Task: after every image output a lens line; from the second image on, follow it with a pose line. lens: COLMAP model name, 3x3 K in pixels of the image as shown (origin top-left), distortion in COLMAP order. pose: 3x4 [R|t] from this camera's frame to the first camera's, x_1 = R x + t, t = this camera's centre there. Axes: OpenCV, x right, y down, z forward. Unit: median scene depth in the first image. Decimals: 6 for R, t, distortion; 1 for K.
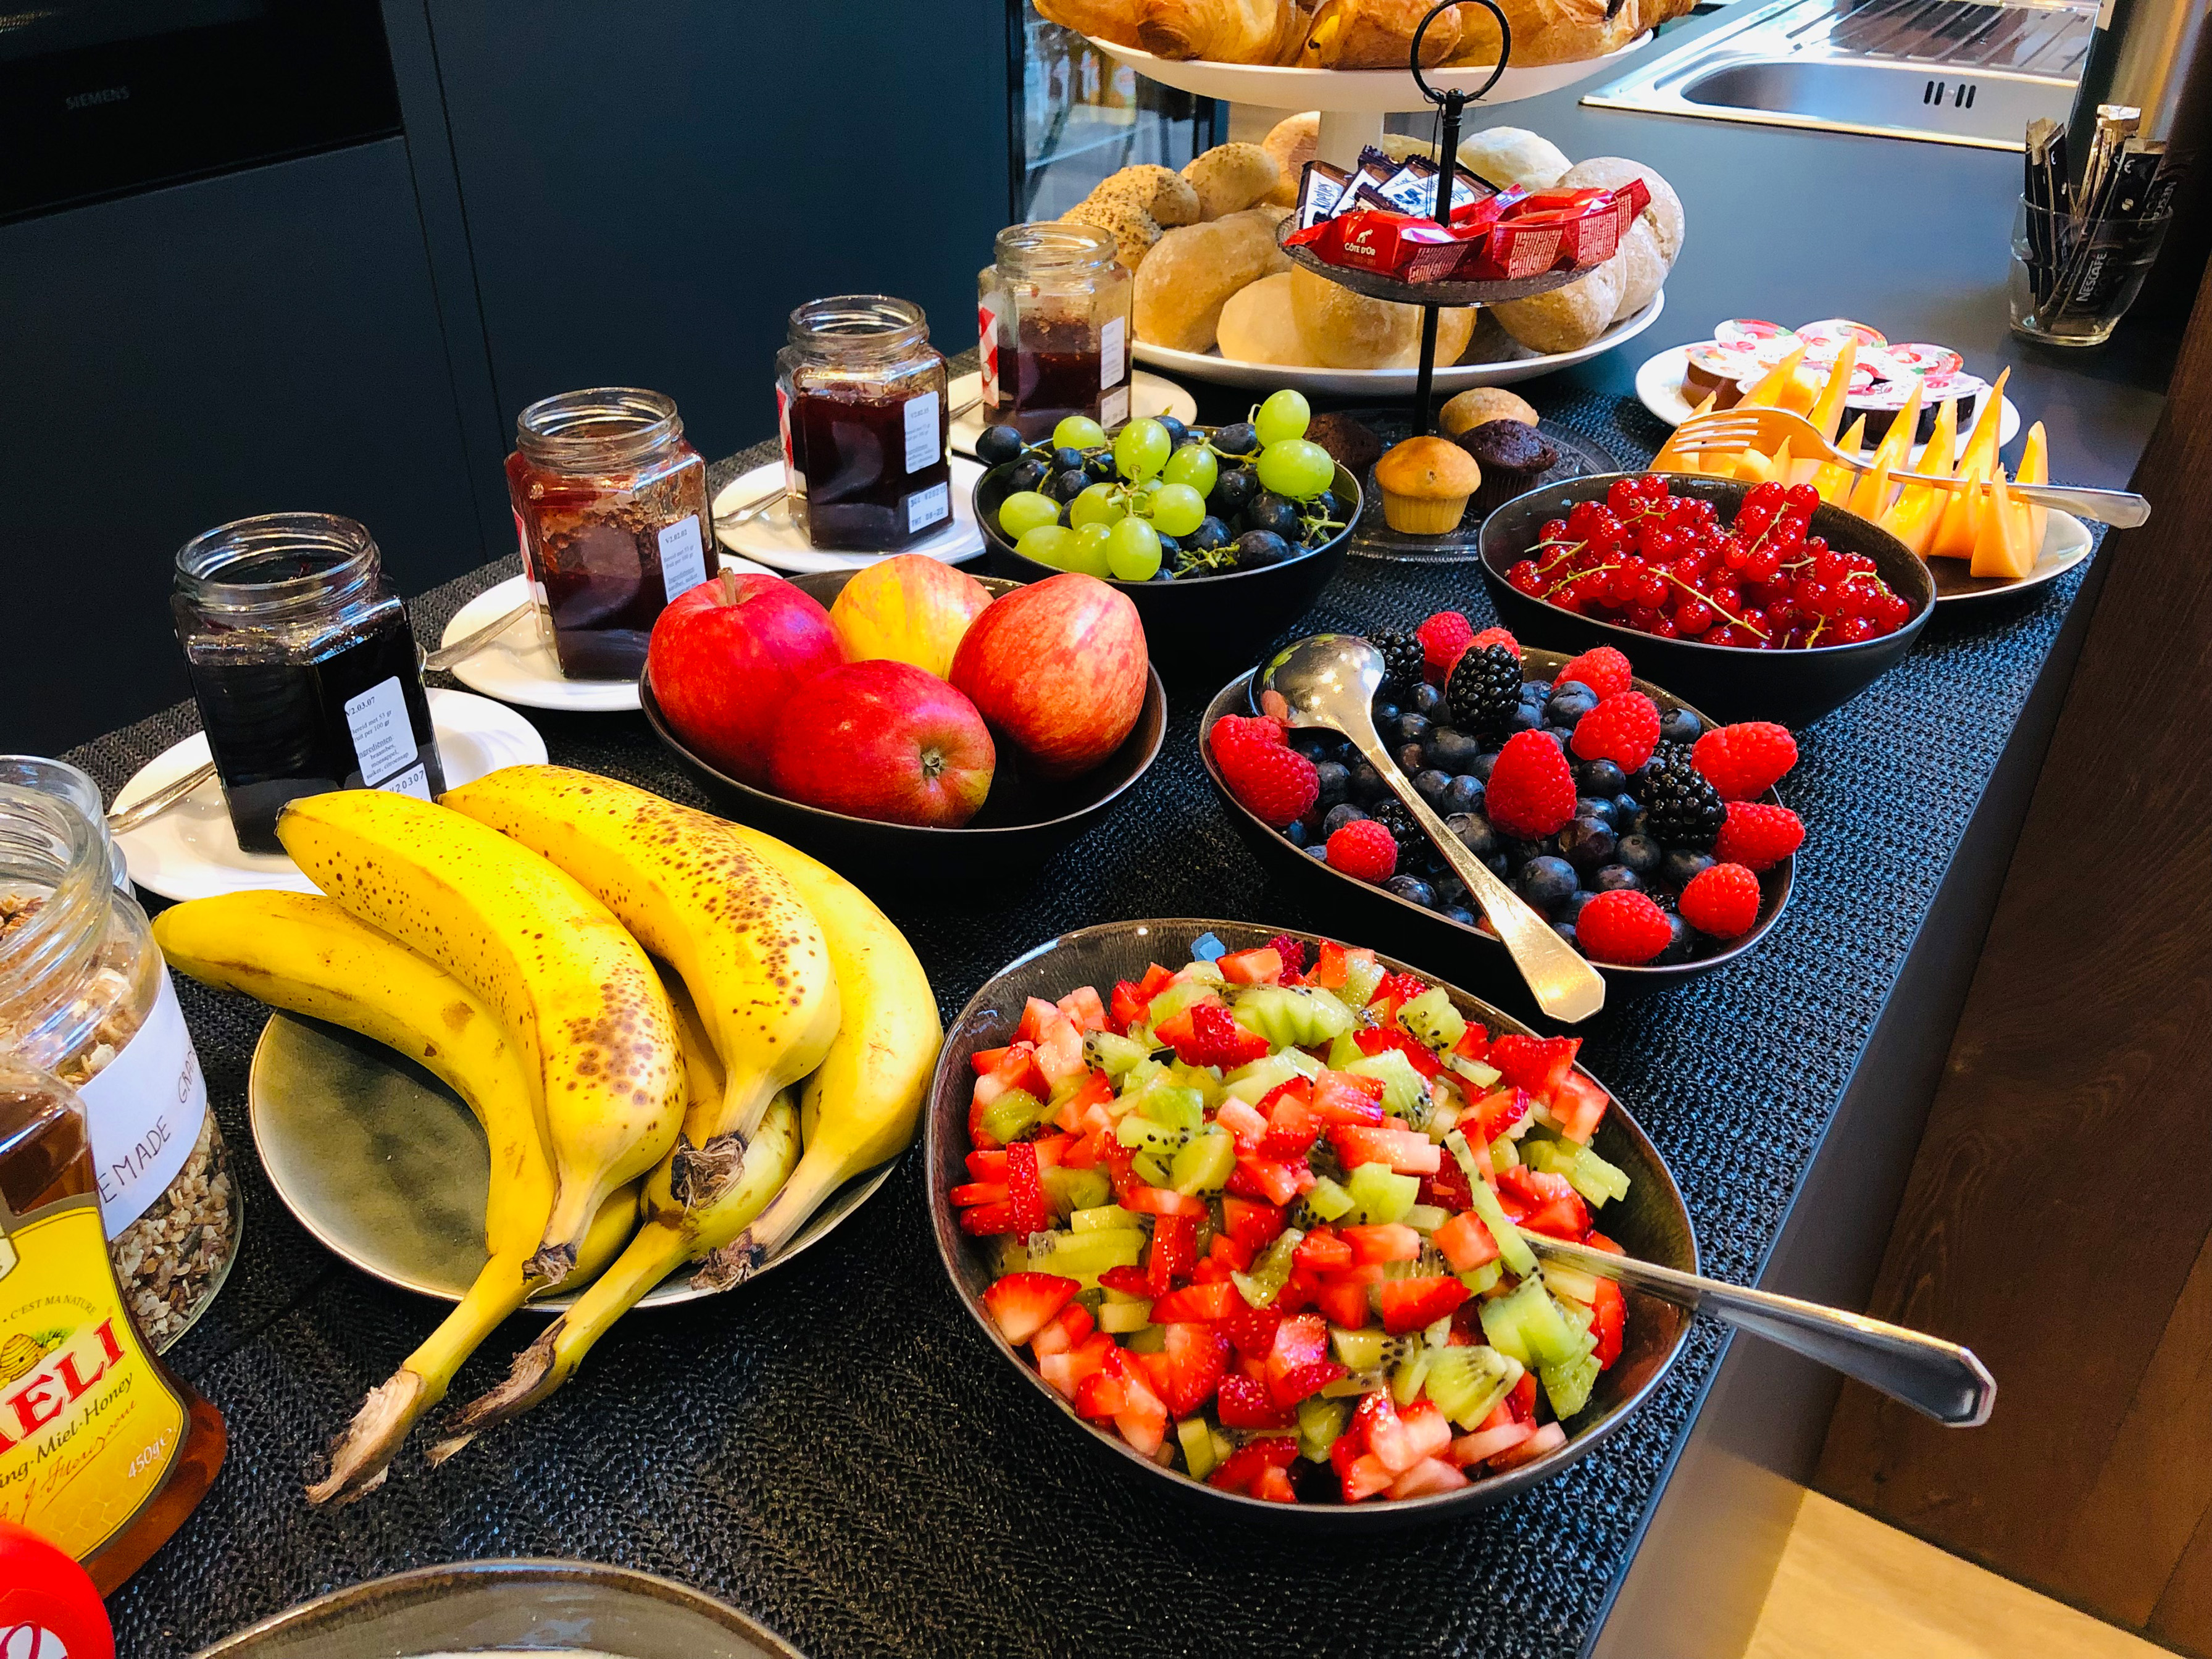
lens RADIAL K [[1808.6, 0, 1098.7], [0, 1808.6, 825.5], [0, 0, 1]] dist [0.017904, -0.001201]
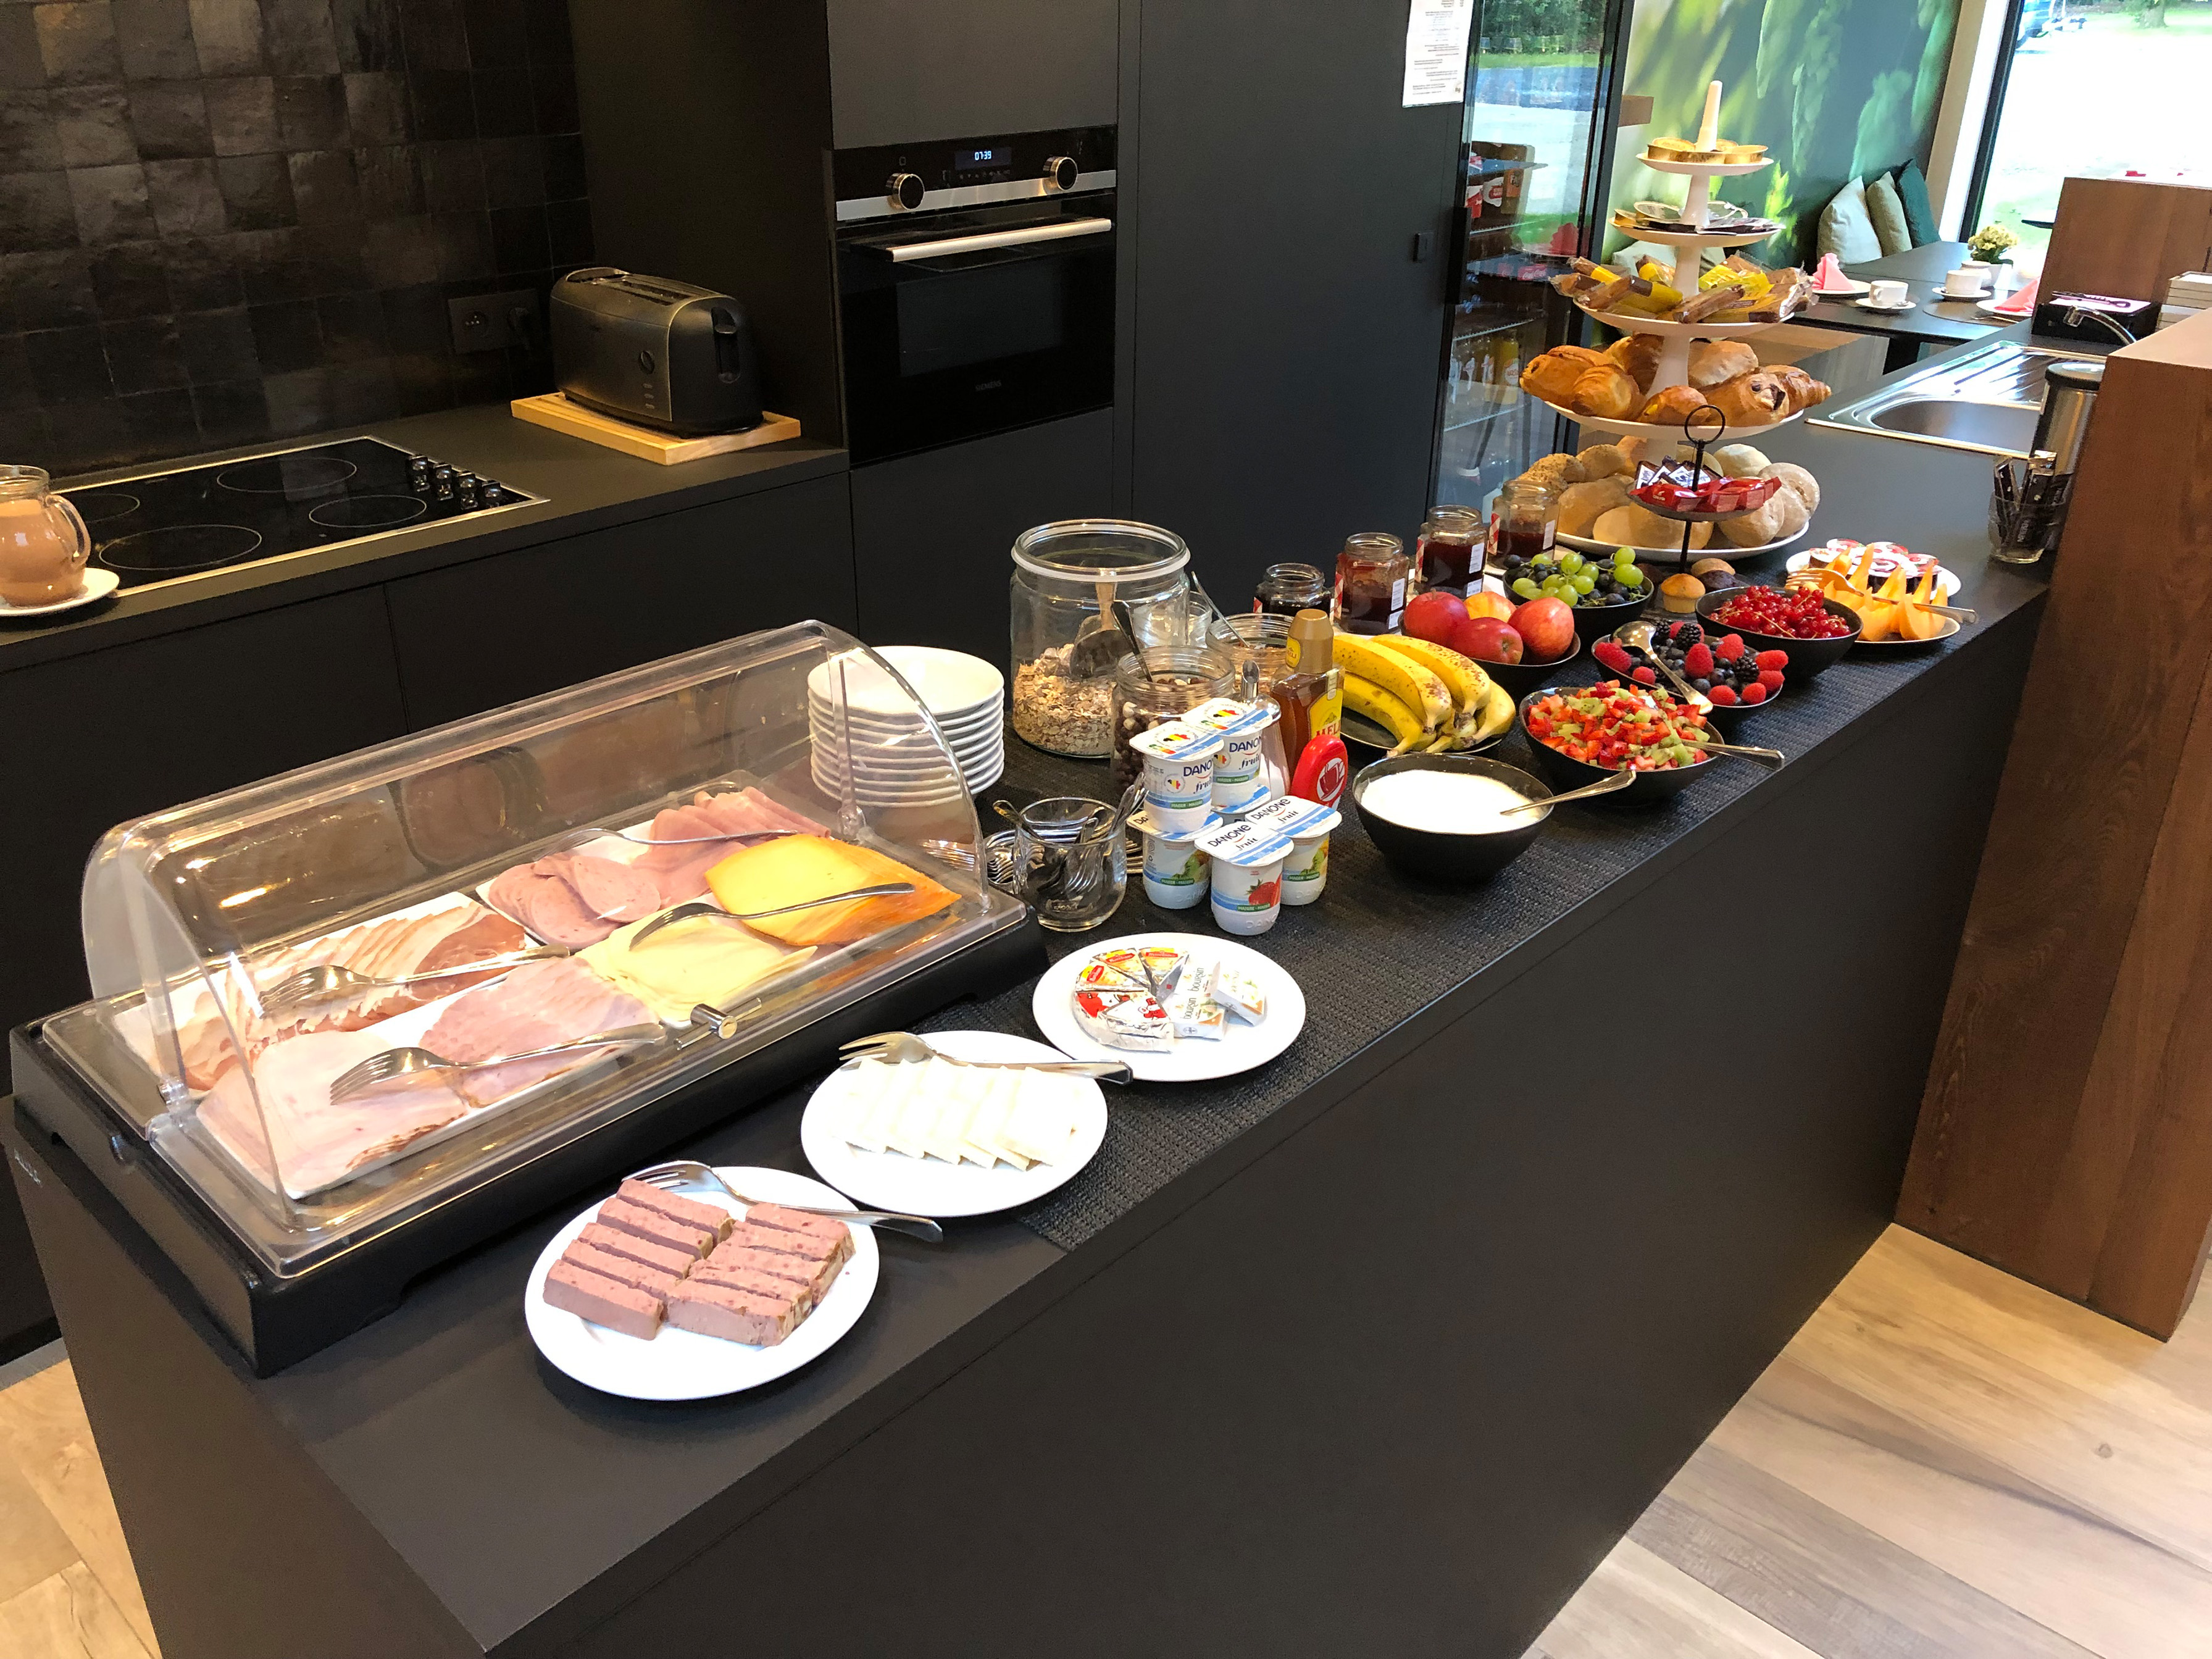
lens RADIAL K [[1808.6, 0, 1095.5], [0, 1808.6, 812.0], [0, 0, 1]] dist [0.017904, -0.001201]
pose [[0.983523, 0.084267, -0.159944, -0.183128], [-0.103278, 0.988037, -0.114523, 0.472643], [0.148380, 0.129155, 0.980460, -1.497251]]
